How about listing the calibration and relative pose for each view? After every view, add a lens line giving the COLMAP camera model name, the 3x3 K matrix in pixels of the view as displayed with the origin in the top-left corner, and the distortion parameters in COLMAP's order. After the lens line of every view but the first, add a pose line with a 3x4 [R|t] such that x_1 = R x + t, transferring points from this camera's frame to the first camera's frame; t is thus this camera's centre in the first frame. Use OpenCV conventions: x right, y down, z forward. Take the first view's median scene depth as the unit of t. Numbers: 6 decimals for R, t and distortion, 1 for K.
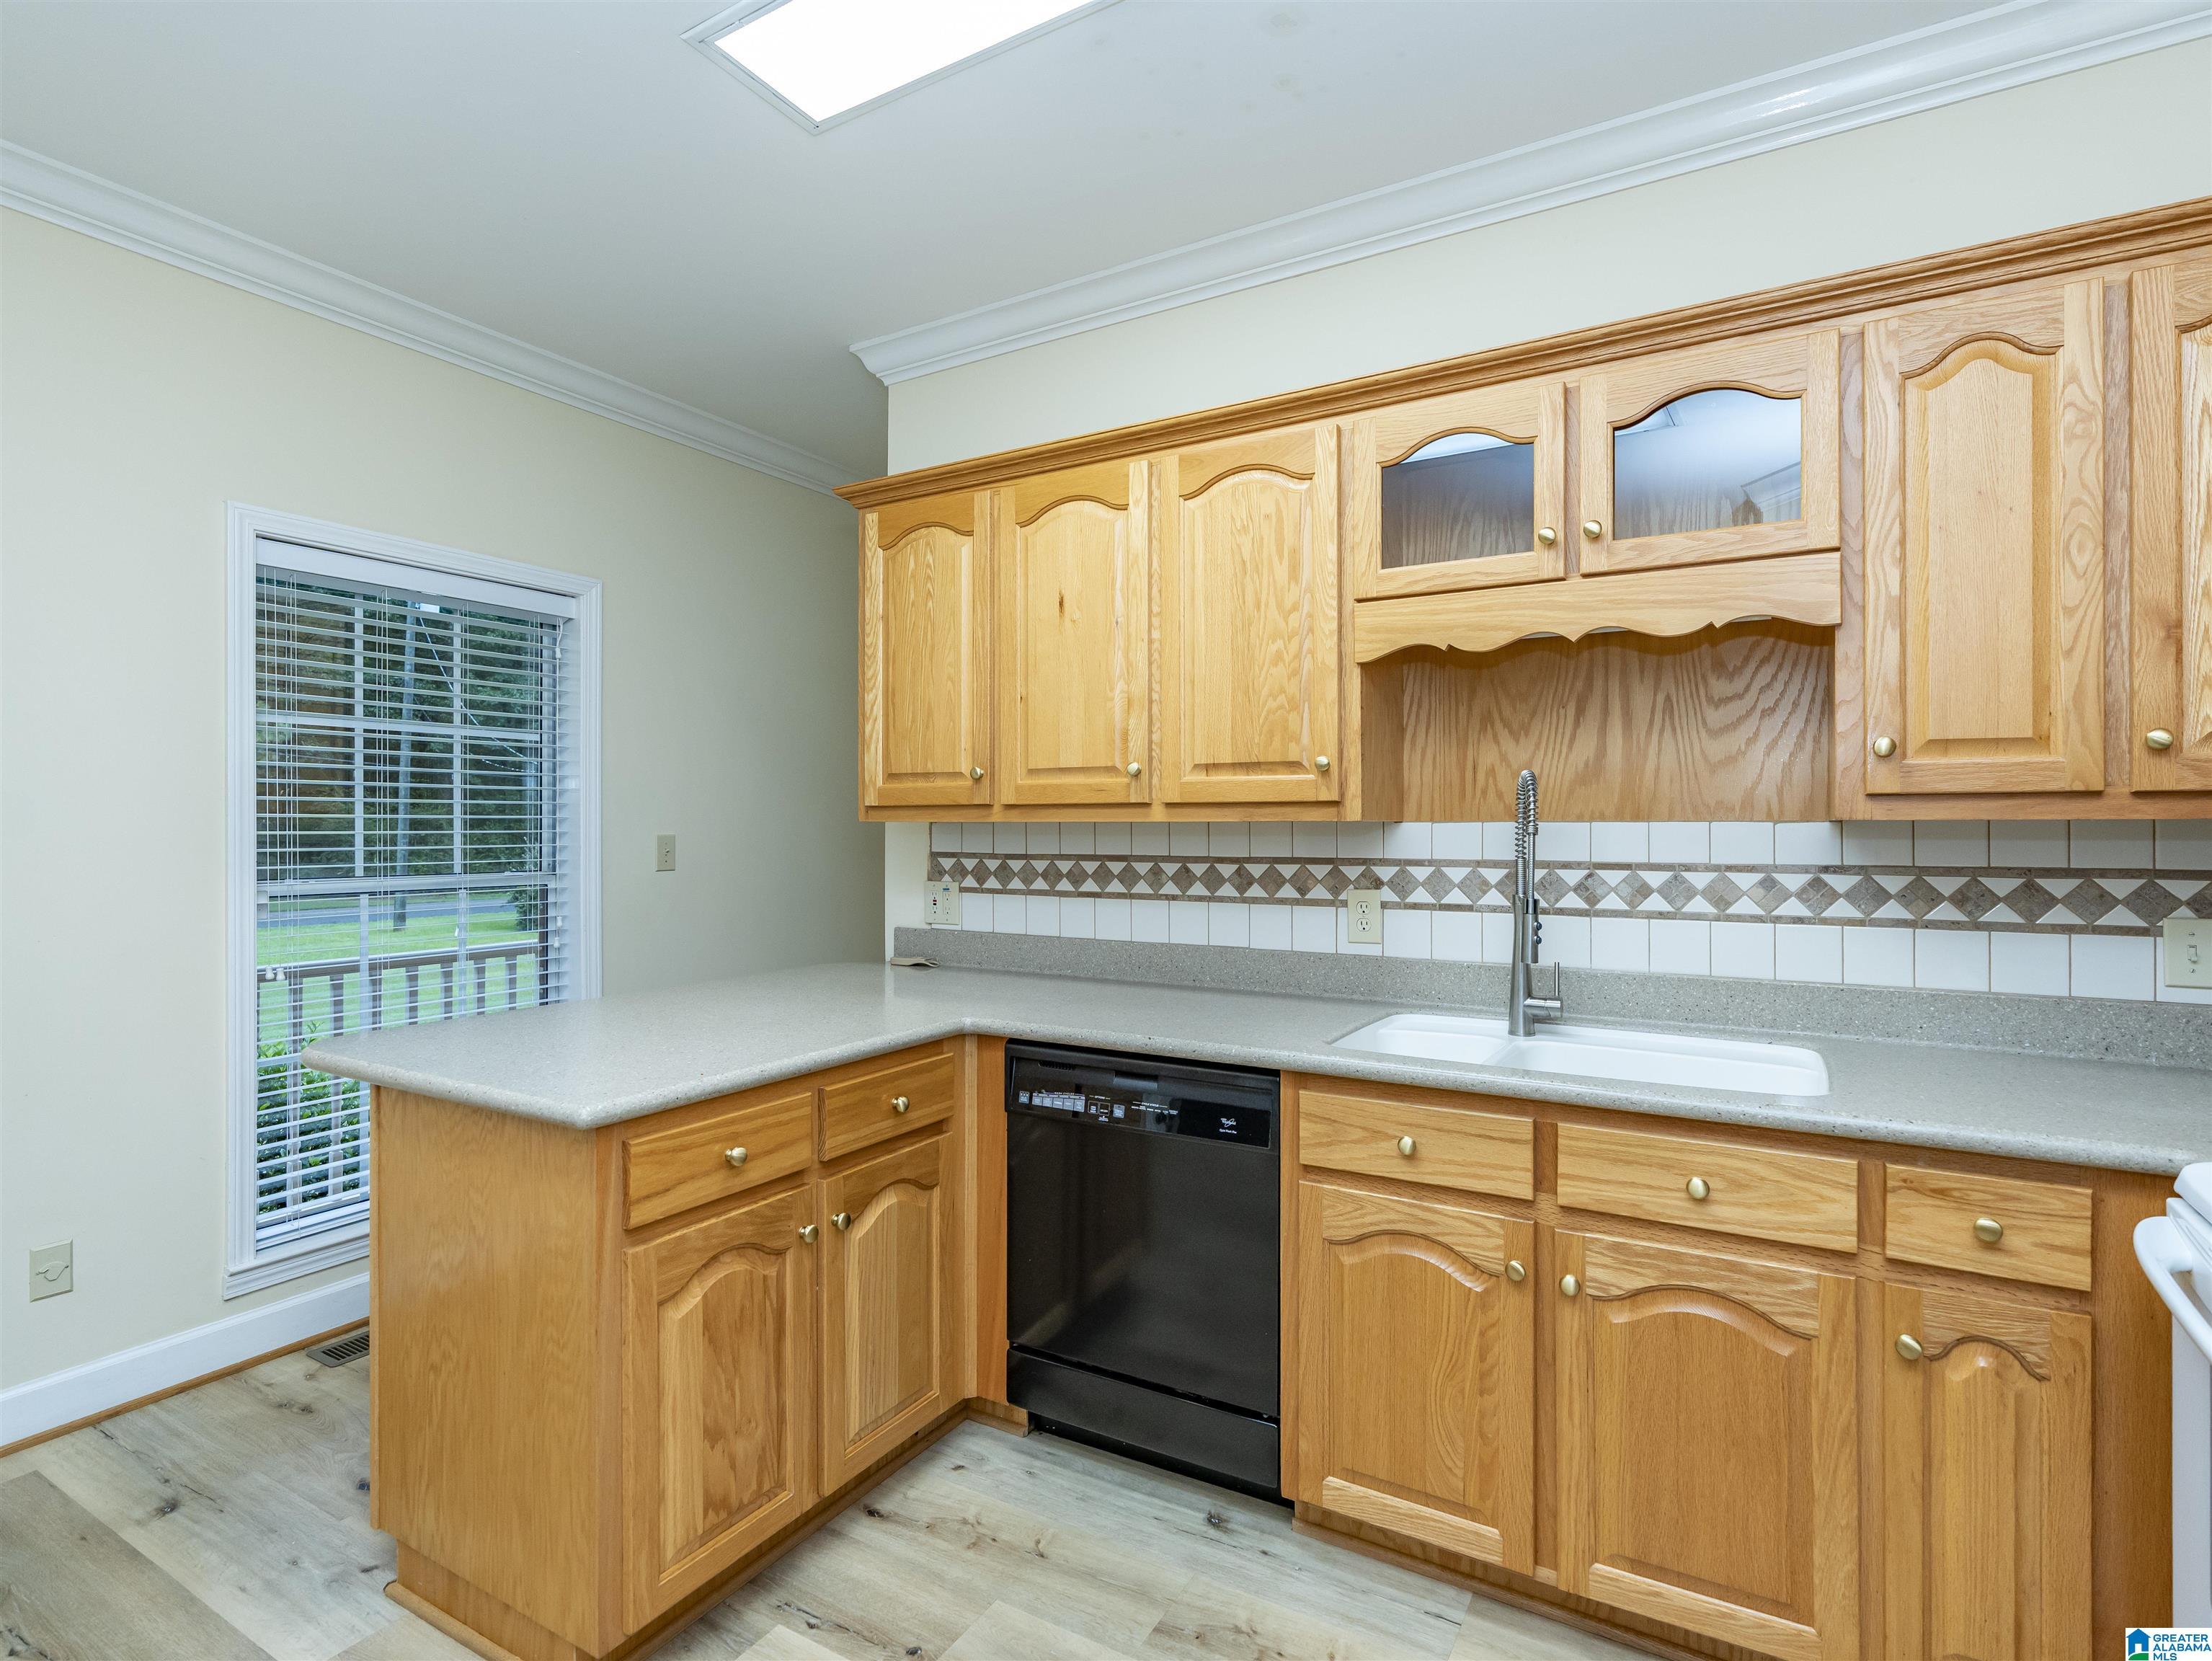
lens RADIAL K [[1119.5, 0, 1116.1], [0, 1119.5, 824.0], [0, 0, 1]] dist [-0.009658, 0.003770]
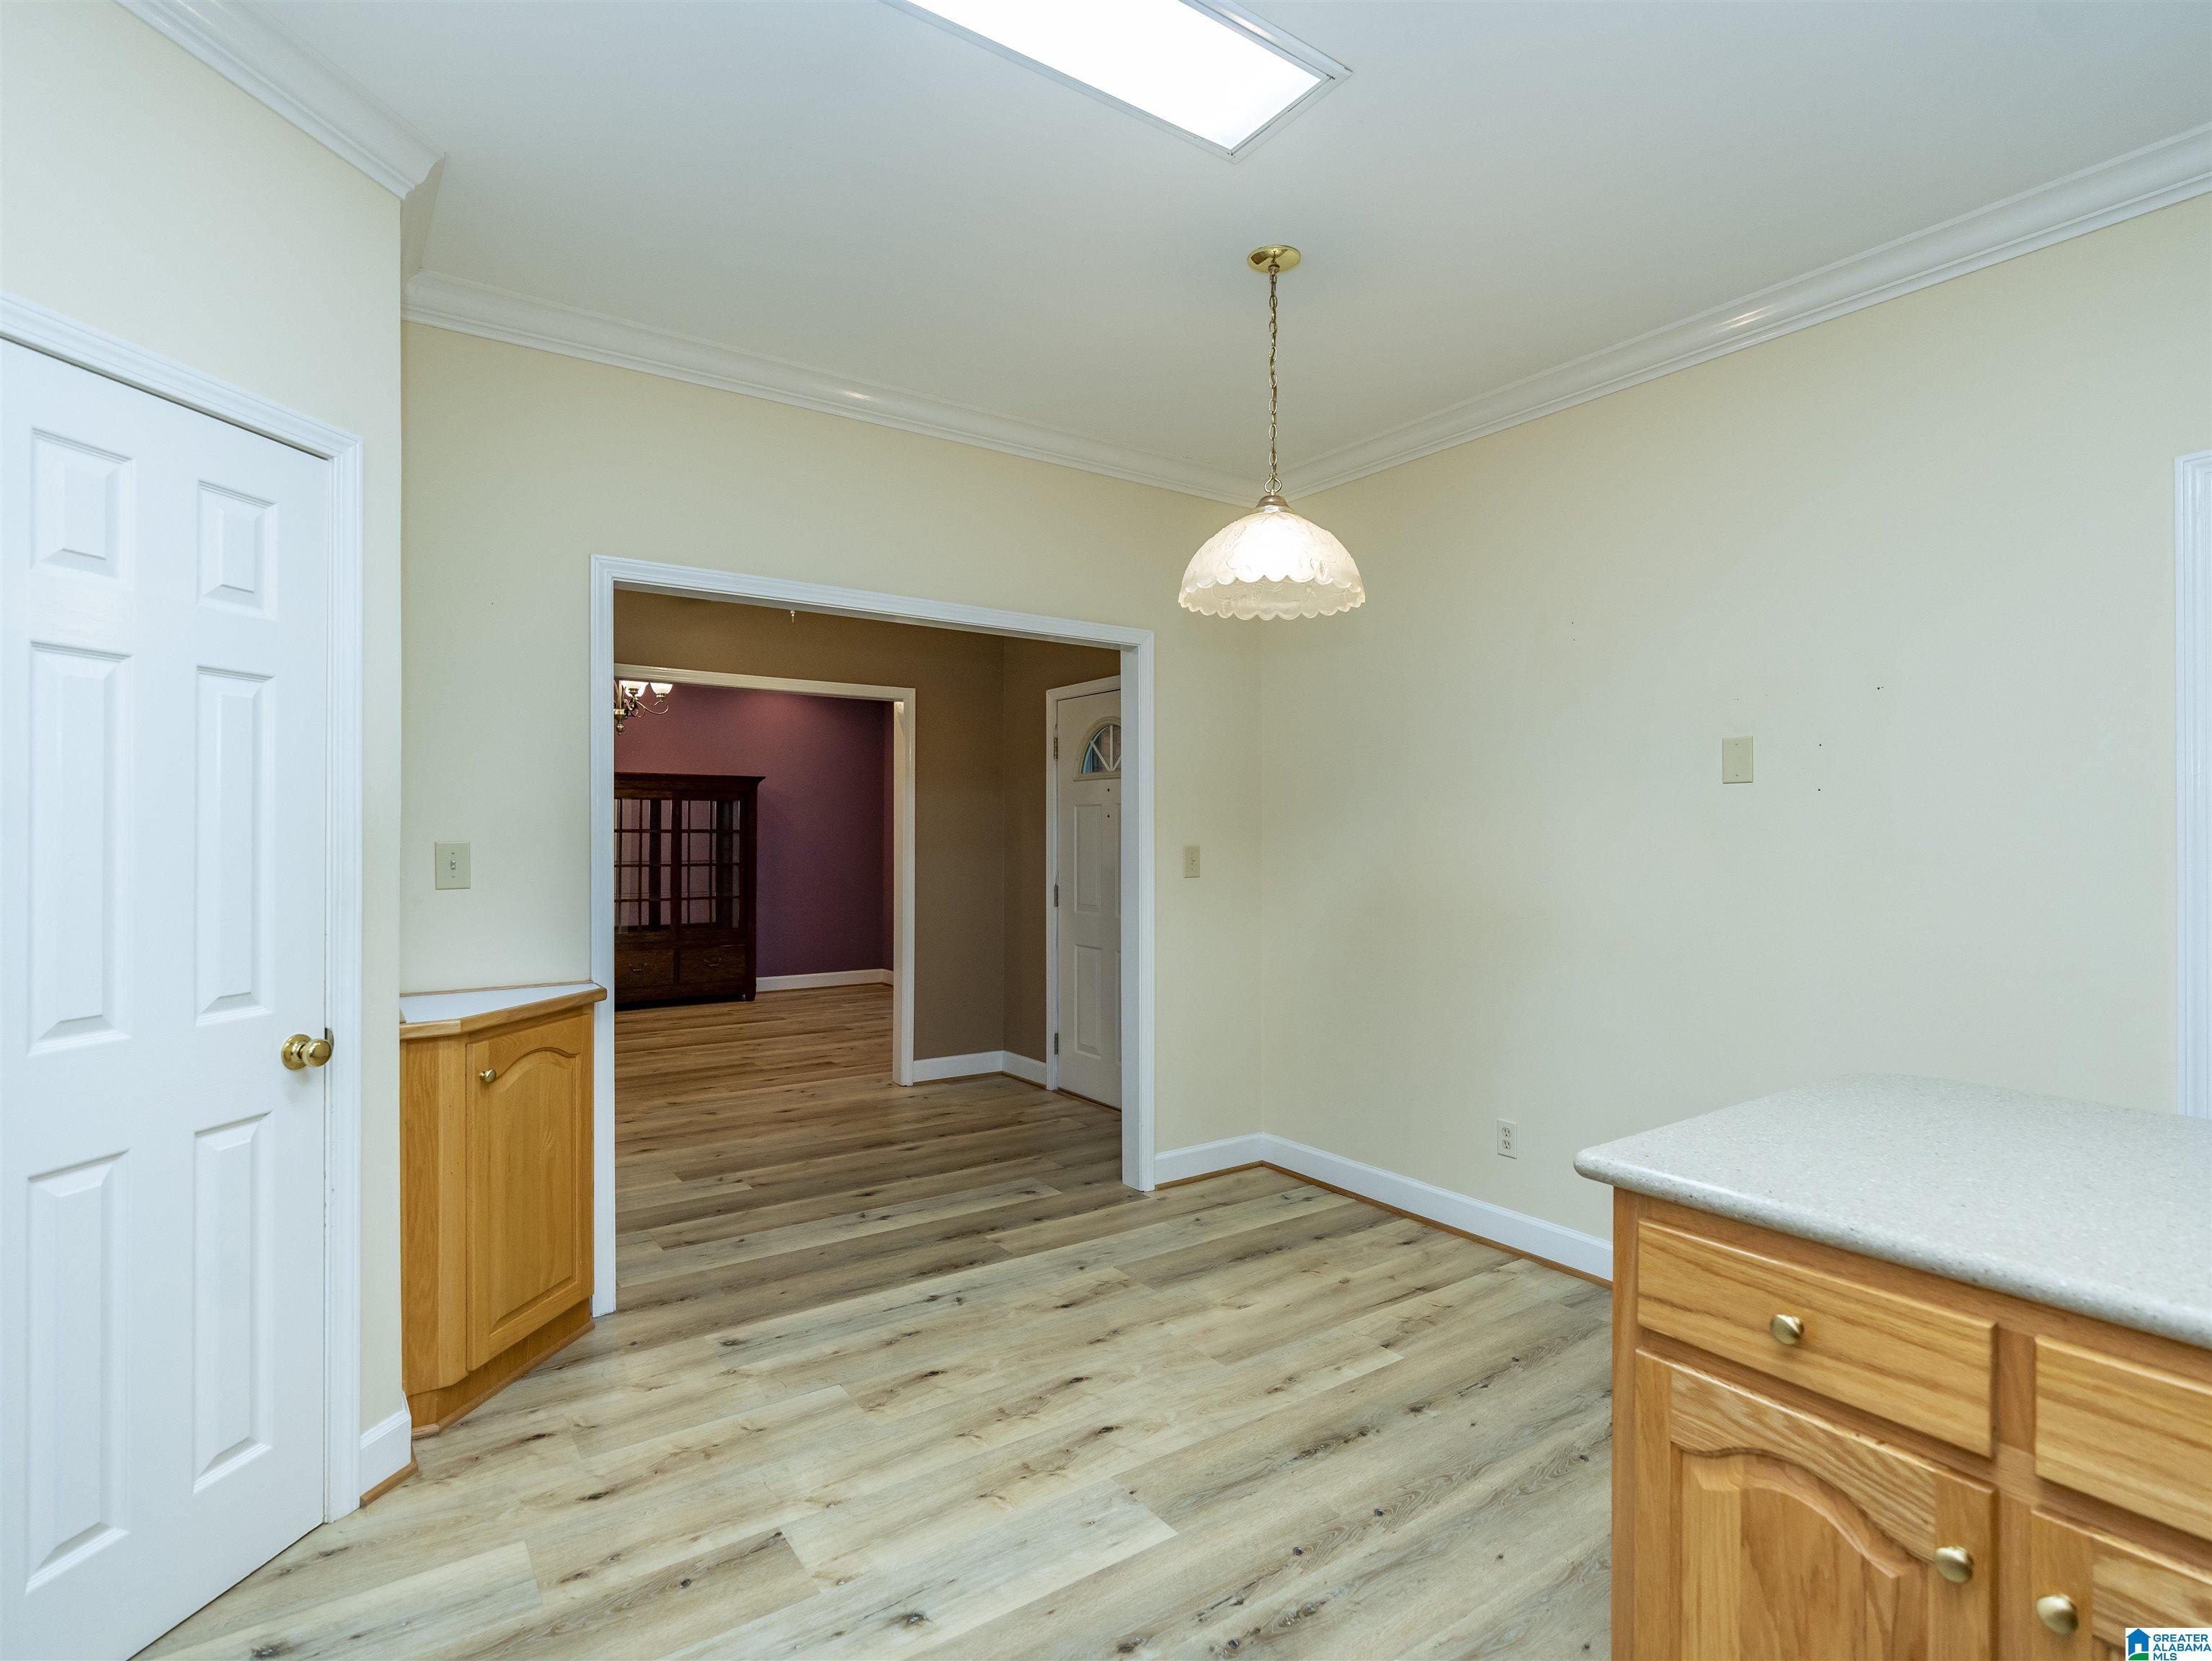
lens RADIAL K [[1119.5, 0, 1108.9], [0, 1119.5, 823.6], [0, 0, 1]] dist [-0.009658, 0.003770]
pose [[-0.416283, -0.006774, -0.909210, 0.357141], [-0.001461, 0.999976, -0.006781, -0.003469], [0.909234, -0.001494, -0.416283, 0.719010]]
